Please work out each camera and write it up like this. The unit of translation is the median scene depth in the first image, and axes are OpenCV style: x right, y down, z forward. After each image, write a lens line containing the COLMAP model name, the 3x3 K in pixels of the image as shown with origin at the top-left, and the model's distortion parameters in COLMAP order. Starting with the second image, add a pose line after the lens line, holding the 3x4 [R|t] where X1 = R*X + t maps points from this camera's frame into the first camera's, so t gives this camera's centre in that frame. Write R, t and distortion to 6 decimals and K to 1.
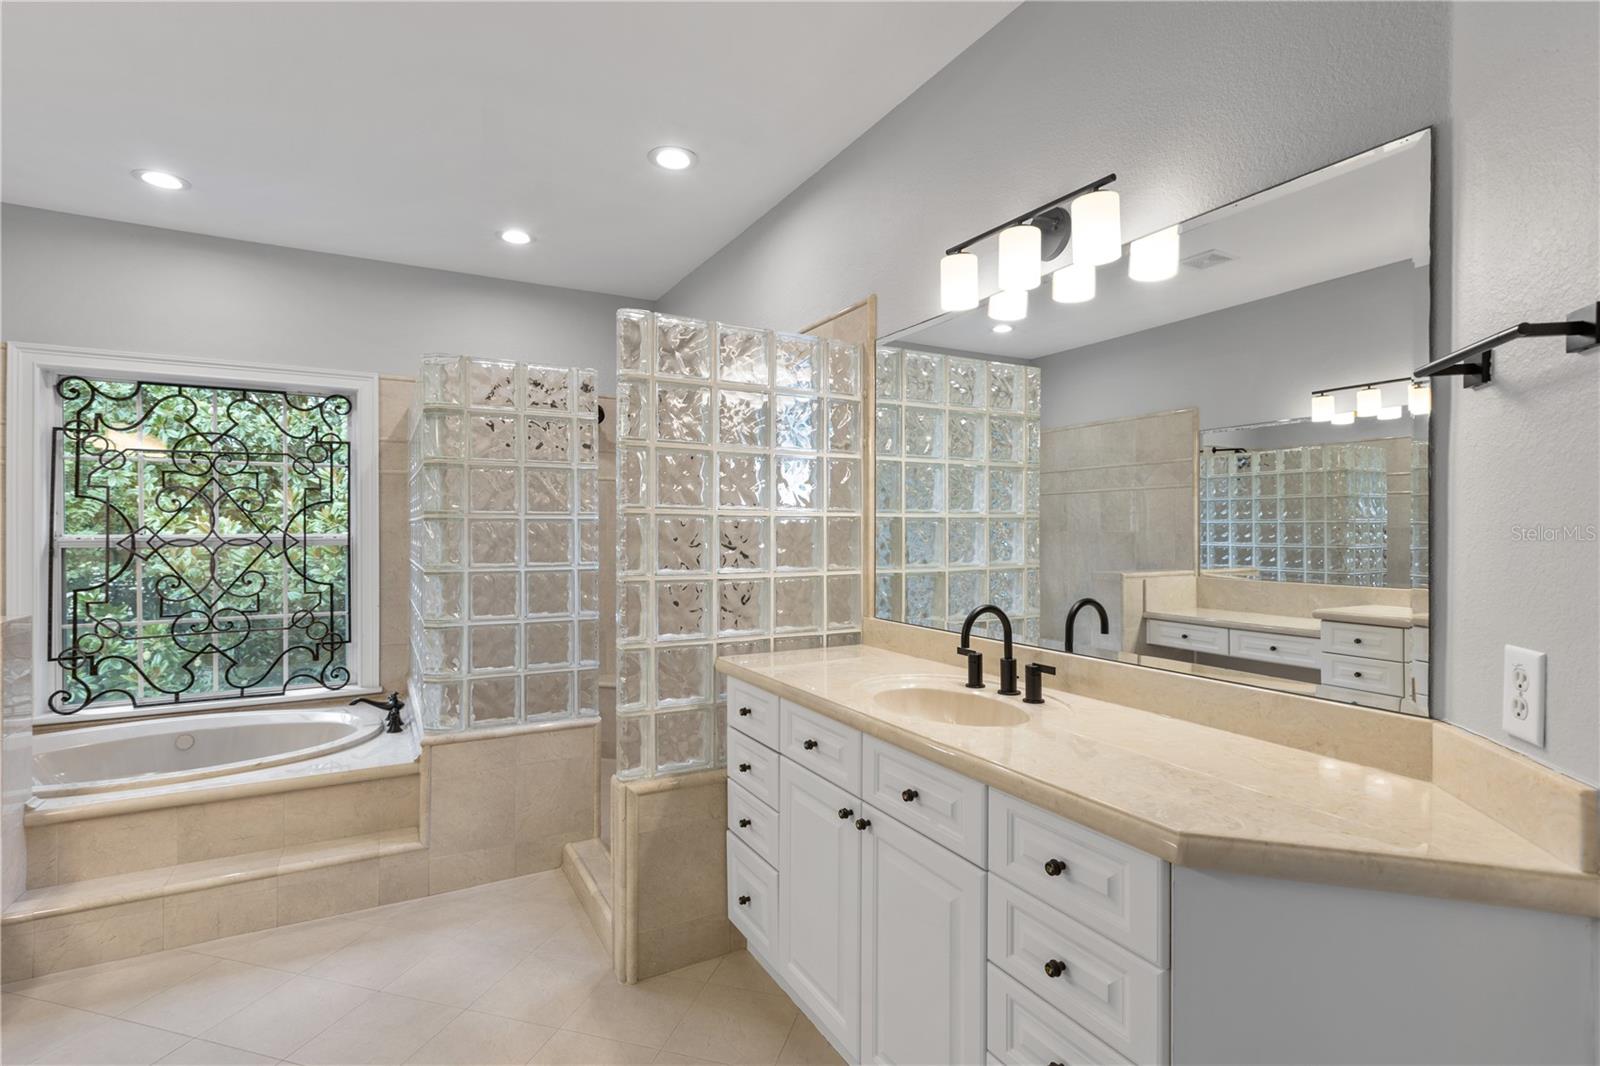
lens RADIAL K [[750.6, 0, 800.0], [0, 750.6, 533.0], [0, 0, 1]] dist [-0.000804, -0.000322]
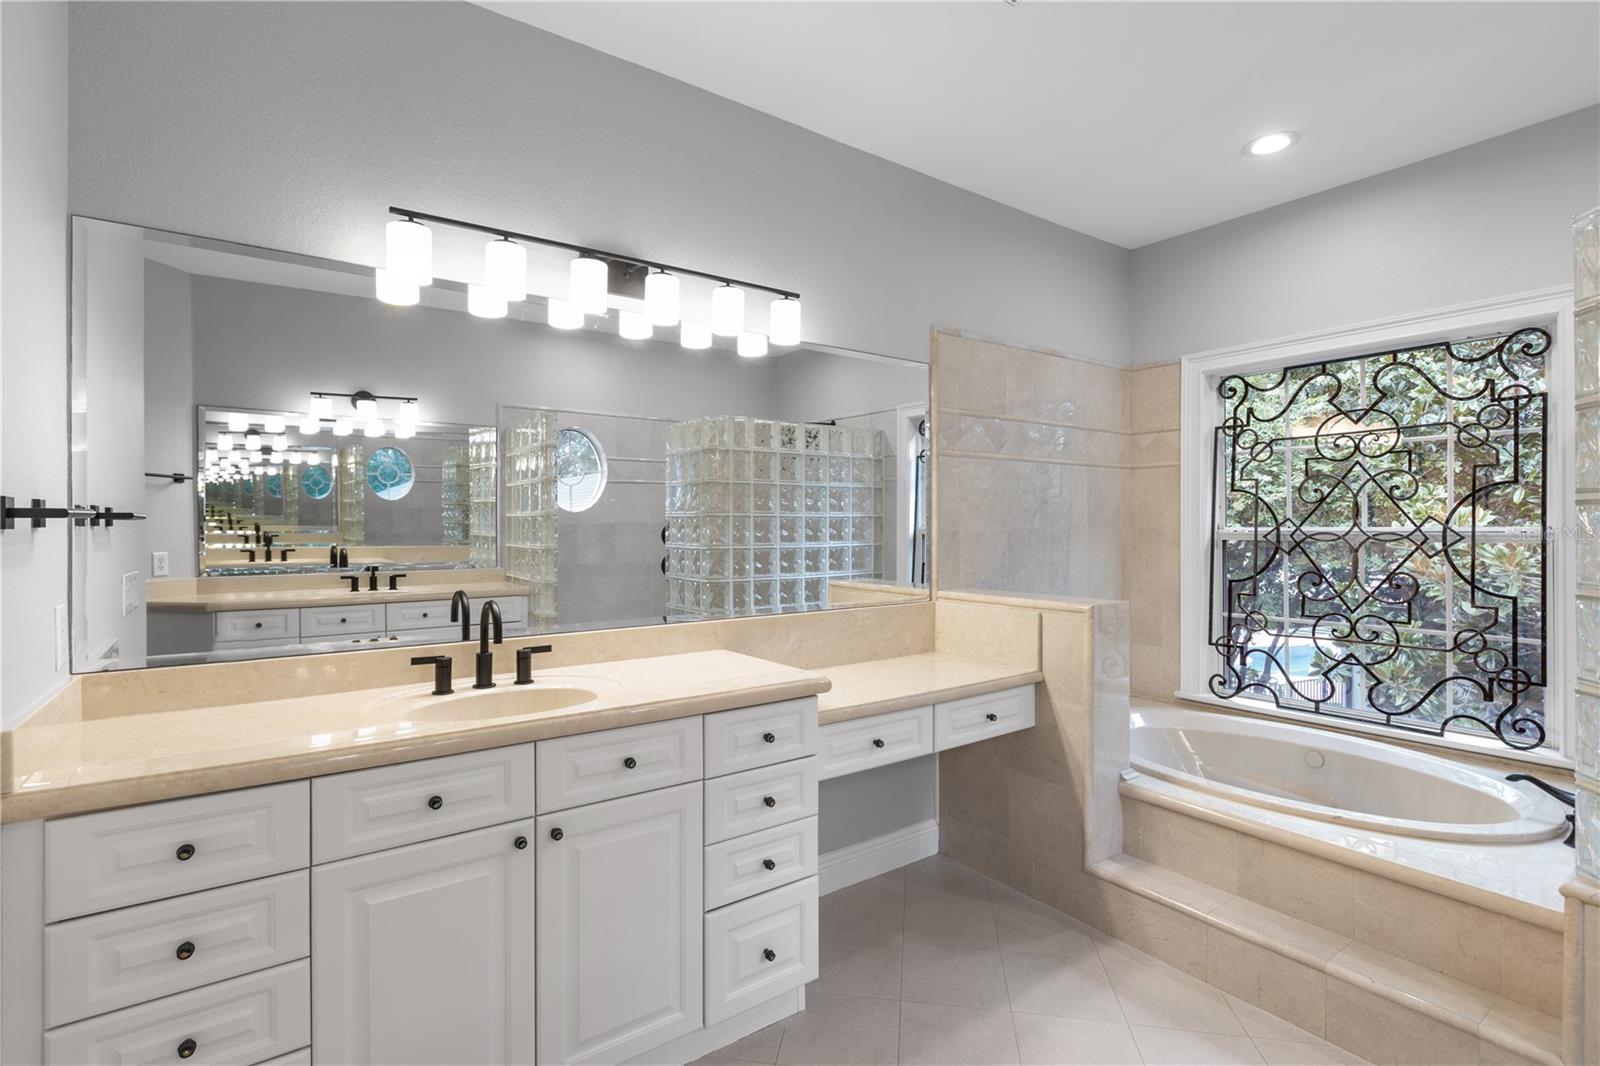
lens RADIAL K [[752.5, 0, 794.9], [0, 752.5, 526.1], [0, 0, 1]] dist [0.001697, -0.000382]
pose [[0.110399, 0.000517, -0.993887, 0.006202], [0.000613, 1.000000, 0.000588, -0.000701], [0.993887, -0.000674, 0.110399, 0.280847]]
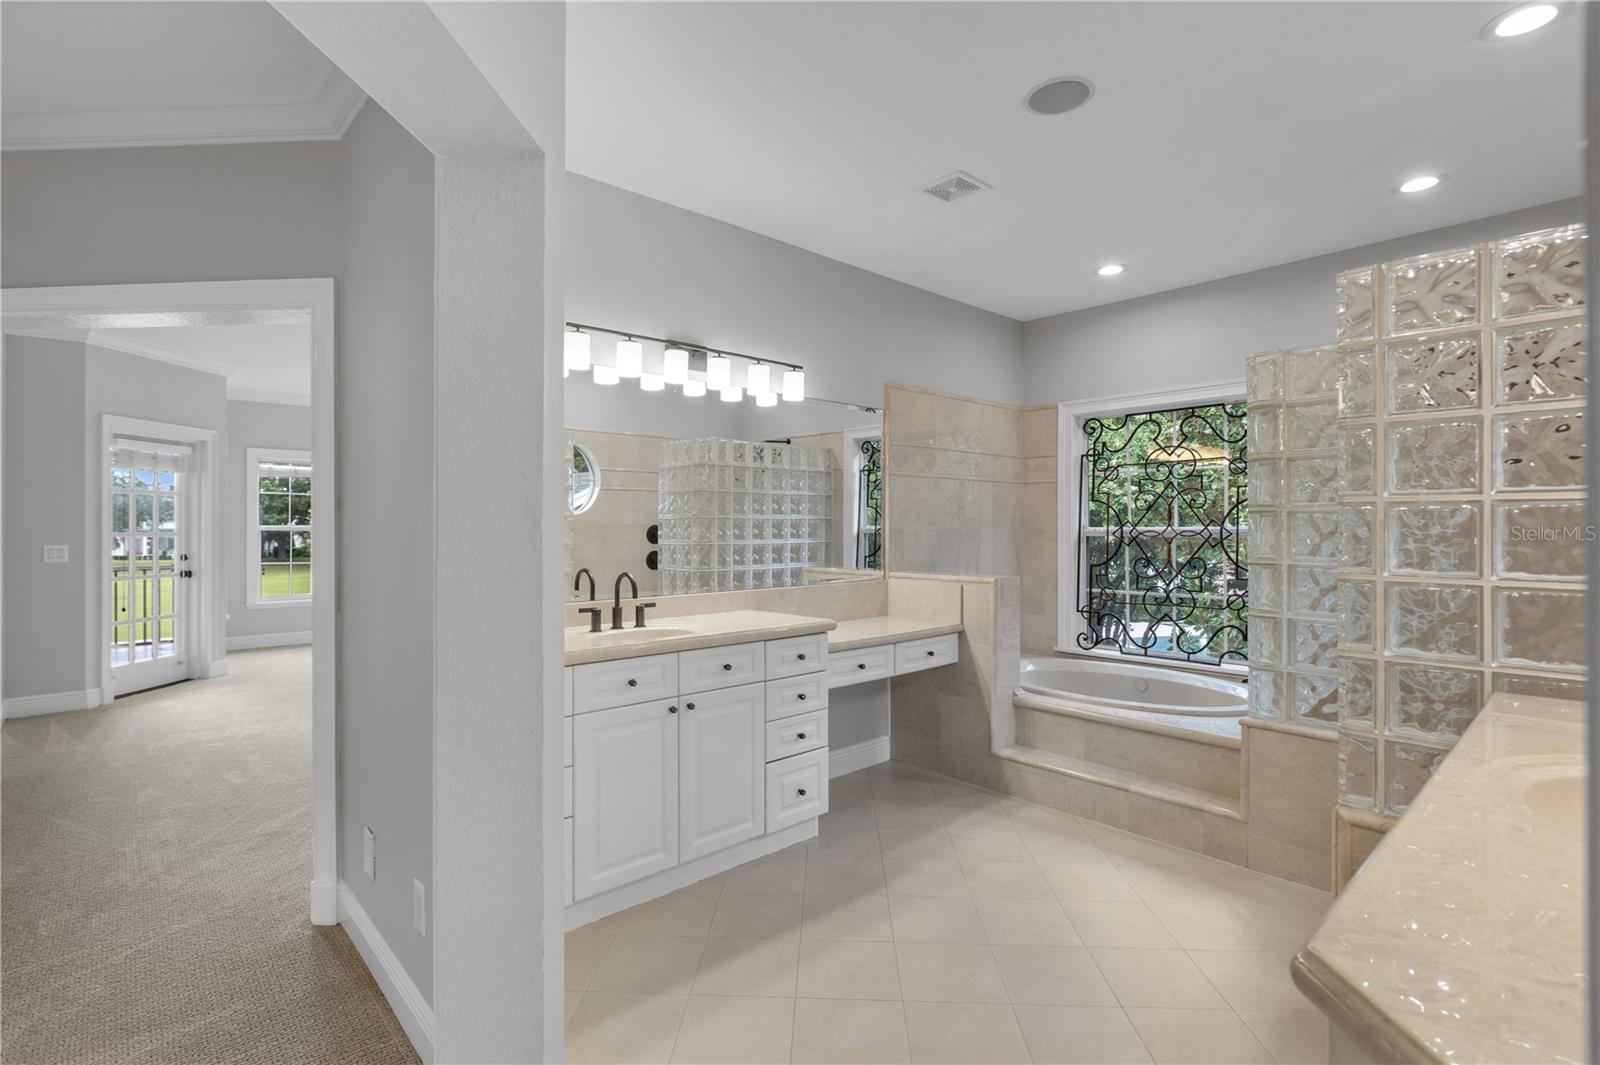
lens RADIAL K [[752.5, 0, 794.9], [0, 752.5, 525.6], [0, 0, 1]] dist [0.001697, -0.000382]
pose [[0.223319, -0.002006, -0.974743, 0.325375], [-0.000123, 0.999998, -0.002086, 0.002052], [0.974745, 0.000586, 0.223318, 0.113028]]
